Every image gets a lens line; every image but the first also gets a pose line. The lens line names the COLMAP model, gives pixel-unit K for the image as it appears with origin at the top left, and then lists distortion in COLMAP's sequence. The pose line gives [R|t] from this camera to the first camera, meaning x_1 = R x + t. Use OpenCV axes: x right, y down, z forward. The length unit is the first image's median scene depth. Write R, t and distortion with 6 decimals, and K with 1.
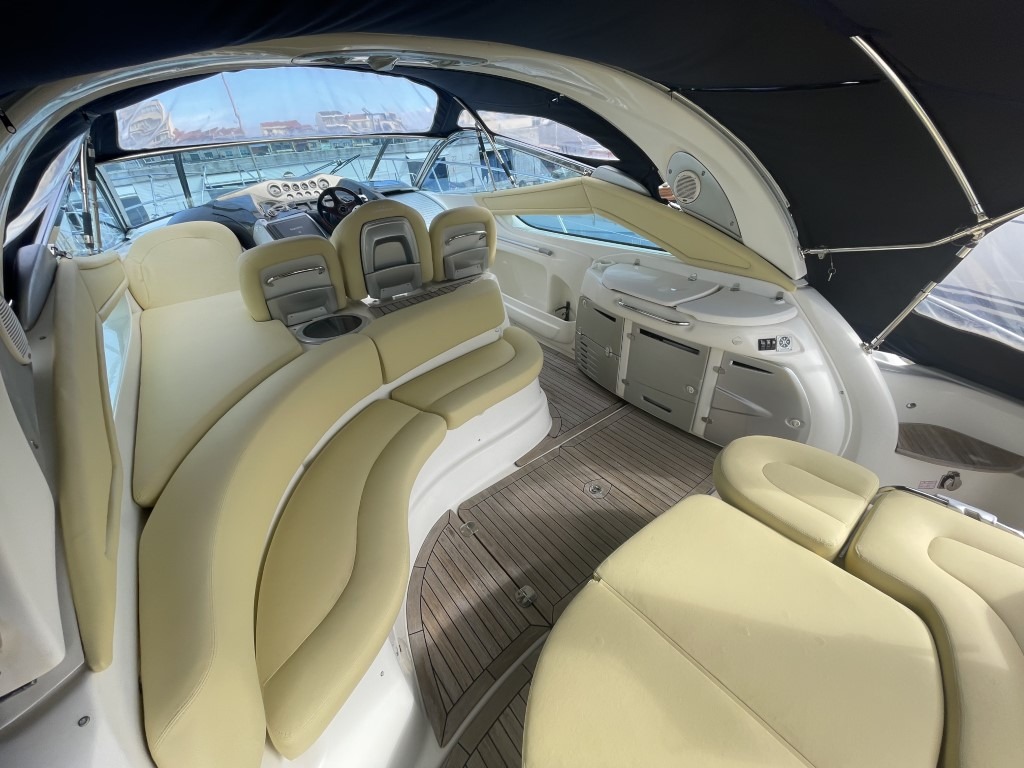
lens RADIAL K [[414.0, 0, 504.6], [0, 414.0, 379.6], [0, 0, 1]] dist [-0.004100, 0.000281]
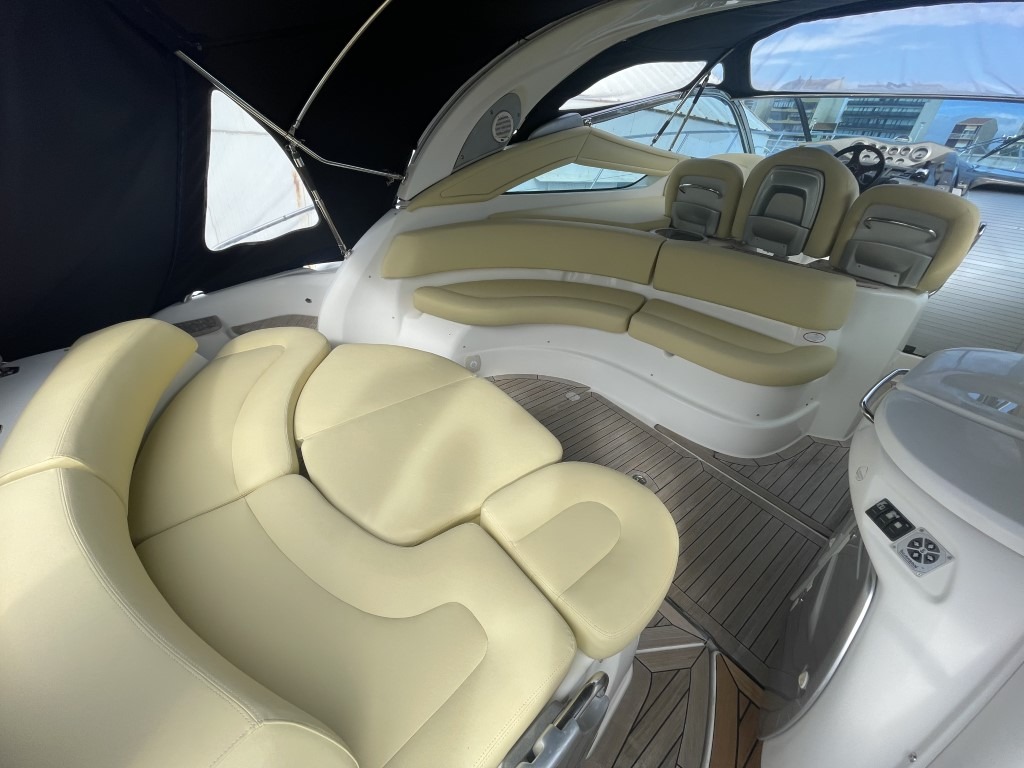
lens RADIAL K [[414.0, 0, 506.3], [0, 414.0, 379.5], [0, 0, 1]] dist [-0.004100, 0.000281]
pose [[0.002923, 0.595189, -0.803580, 0.777624], [-0.569943, 0.661283, 0.487720, -0.144734], [0.821679, 0.456569, 0.341157, 0.347698]]
